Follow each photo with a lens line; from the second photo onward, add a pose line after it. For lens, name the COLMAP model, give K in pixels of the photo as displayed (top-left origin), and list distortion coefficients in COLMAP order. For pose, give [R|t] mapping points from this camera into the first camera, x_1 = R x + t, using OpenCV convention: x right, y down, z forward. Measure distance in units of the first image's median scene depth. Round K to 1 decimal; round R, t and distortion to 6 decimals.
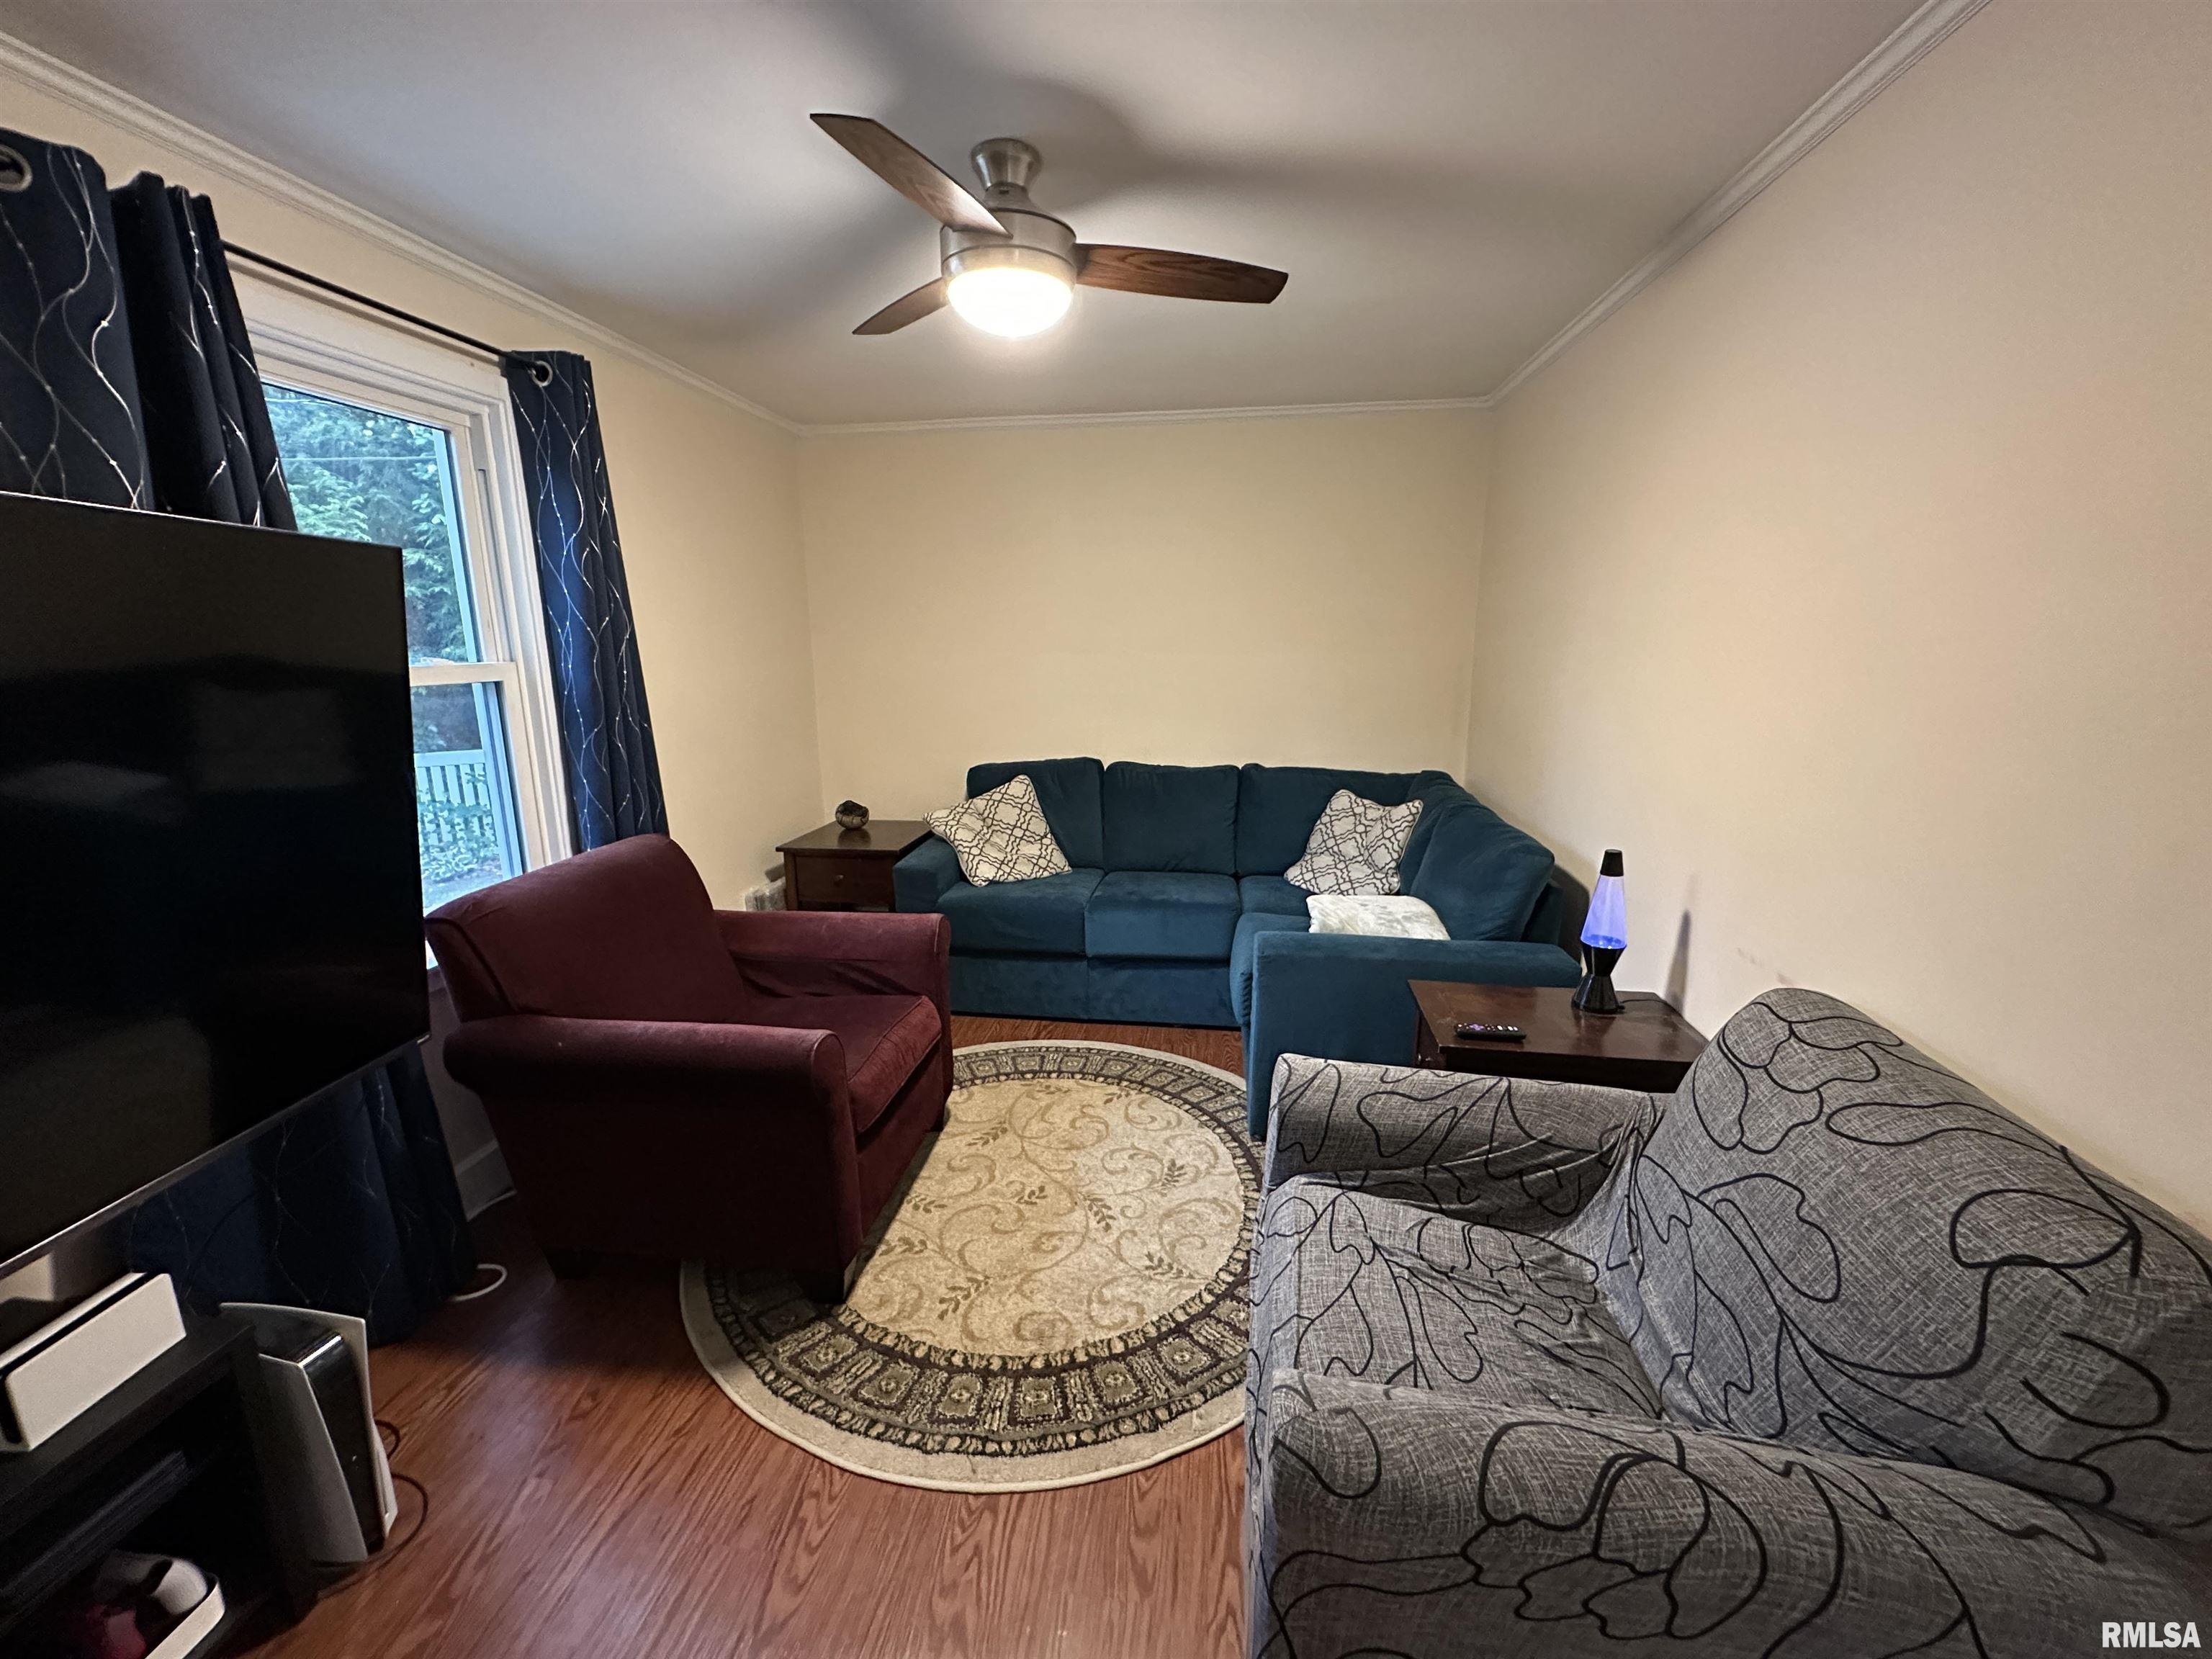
lens RADIAL K [[878.7, 0, 1104.0], [0, 878.7, 825.4], [0, 0, 1]] dist [0.000889, 0.000077]
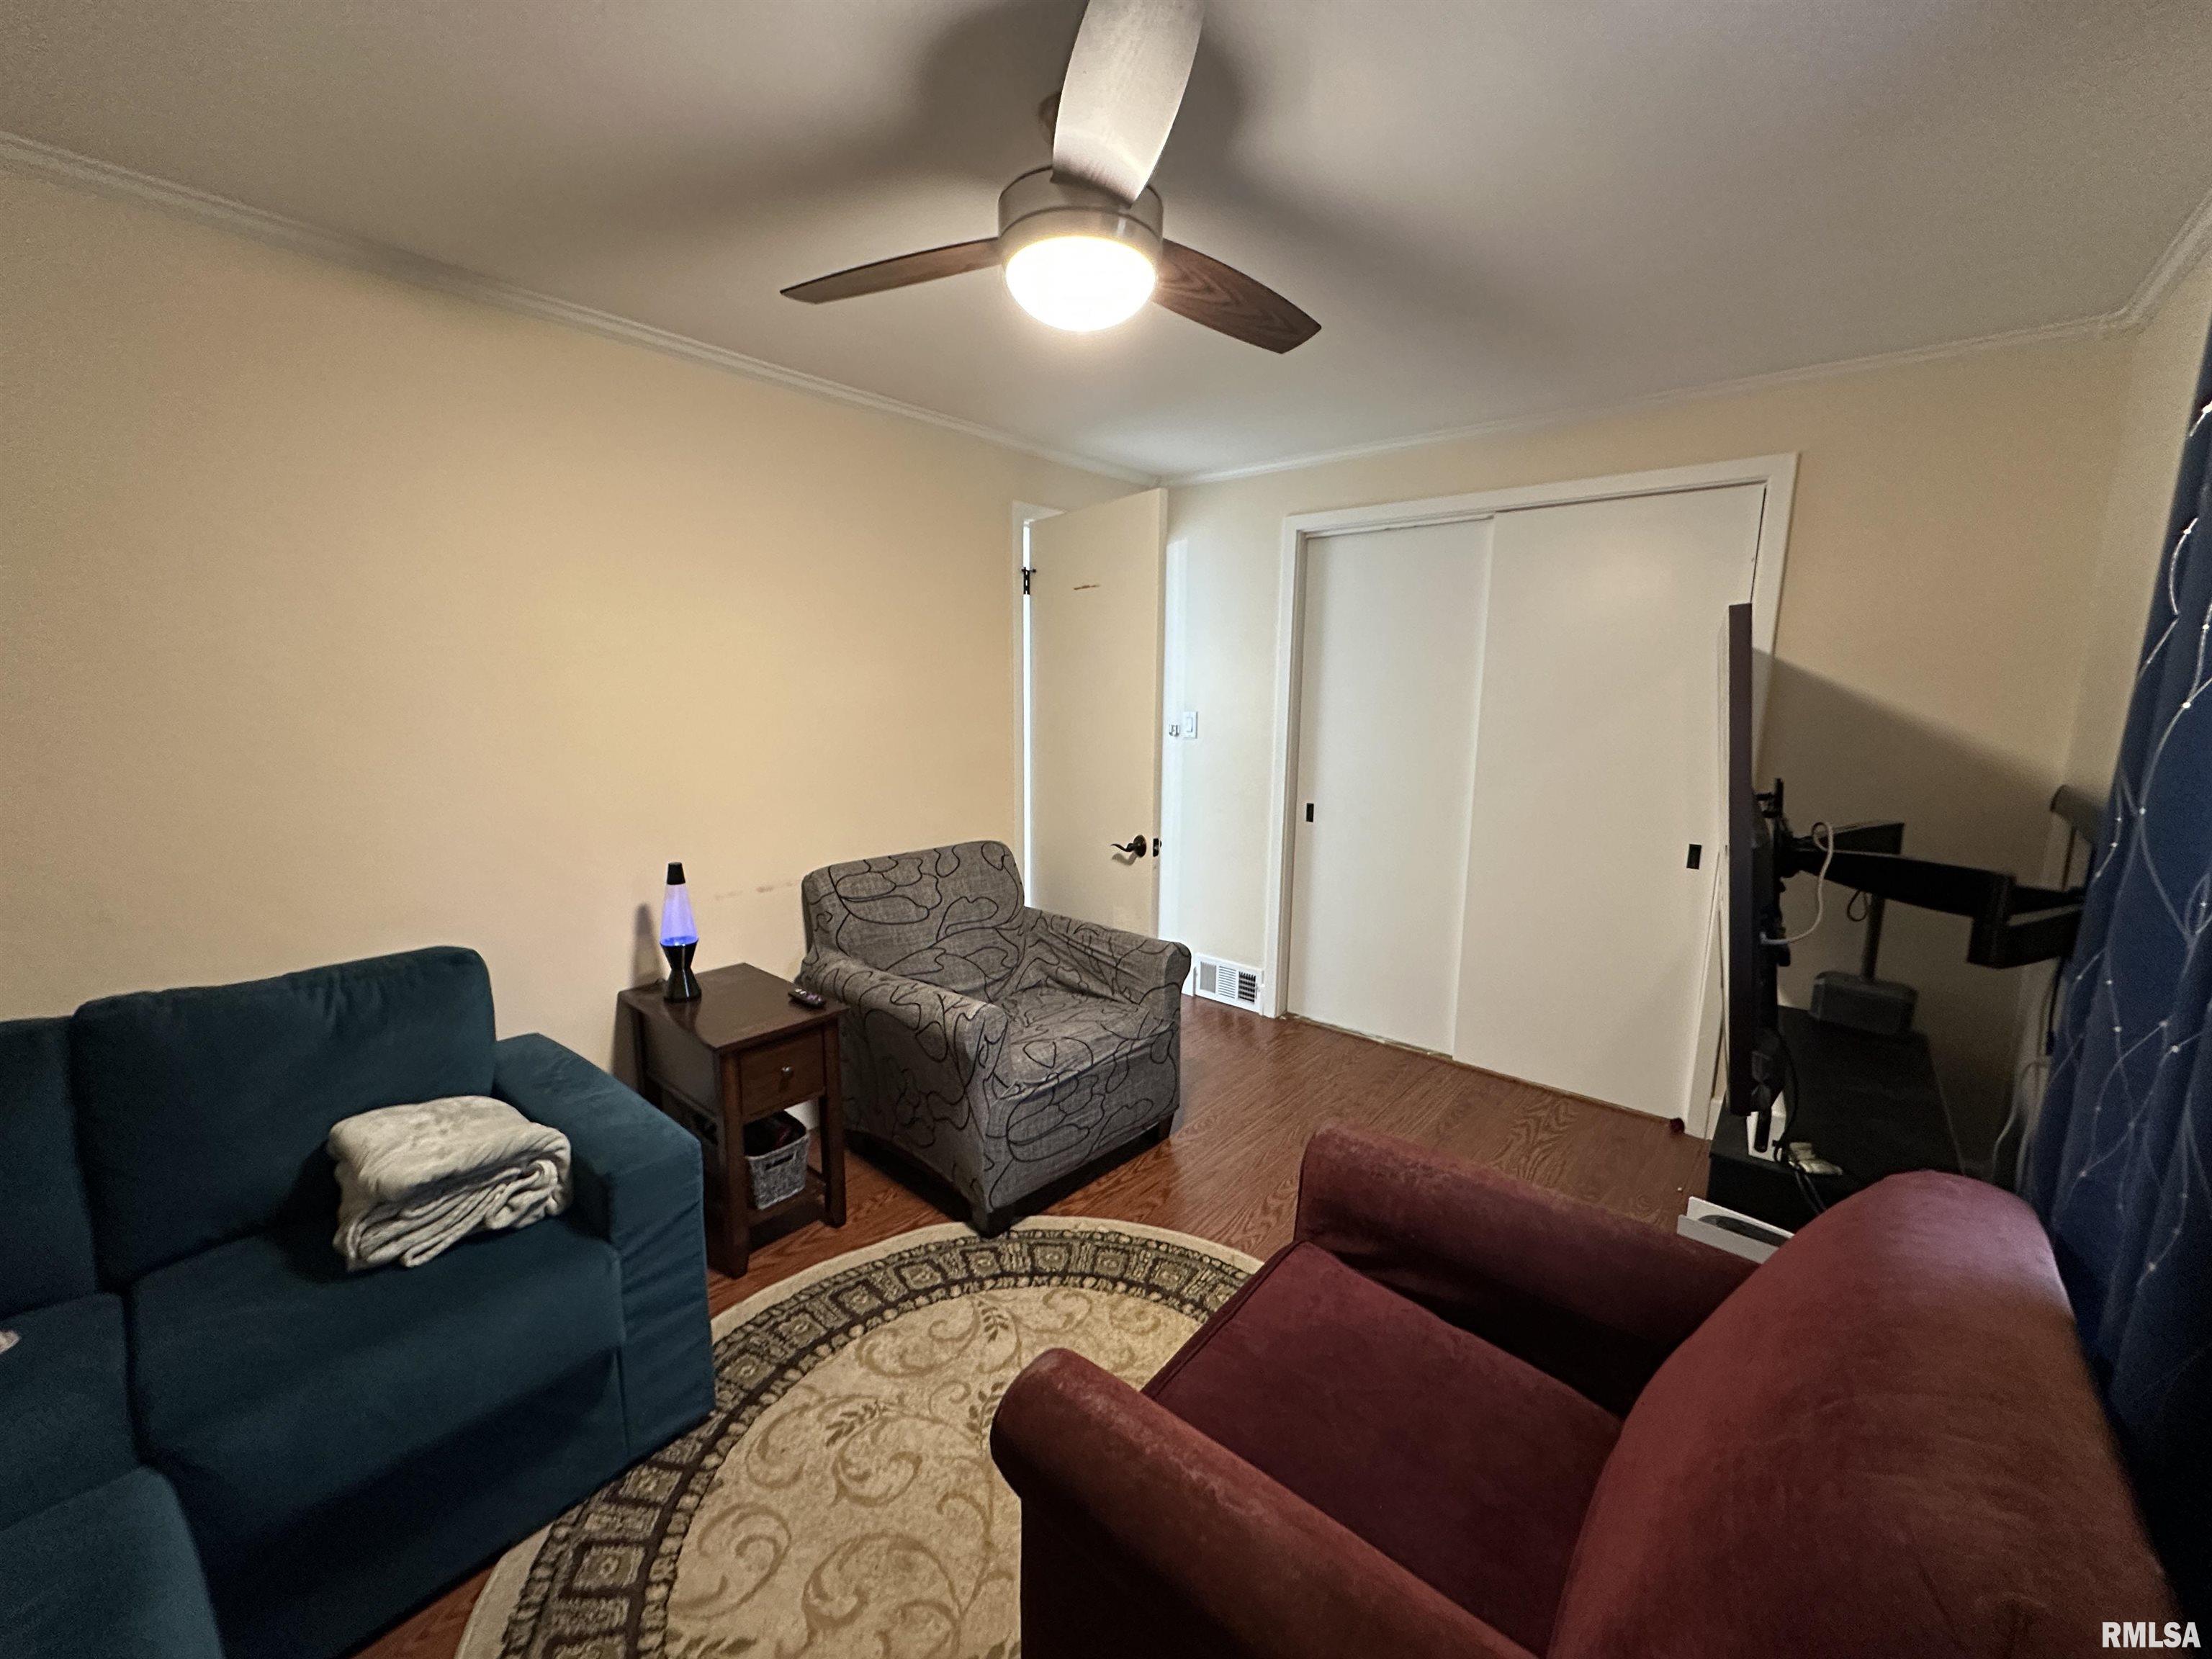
lens RADIAL K [[878.7, 0, 1103.7], [0, 878.7, 830.8], [0, 0, 1]] dist [0.000889, 0.000077]
pose [[-0.840341, -0.095376, 0.533602, -0.584007], [0.110290, 0.933723, 0.340584, -0.382395], [-0.530720, 0.345058, -0.774127, 1.722885]]
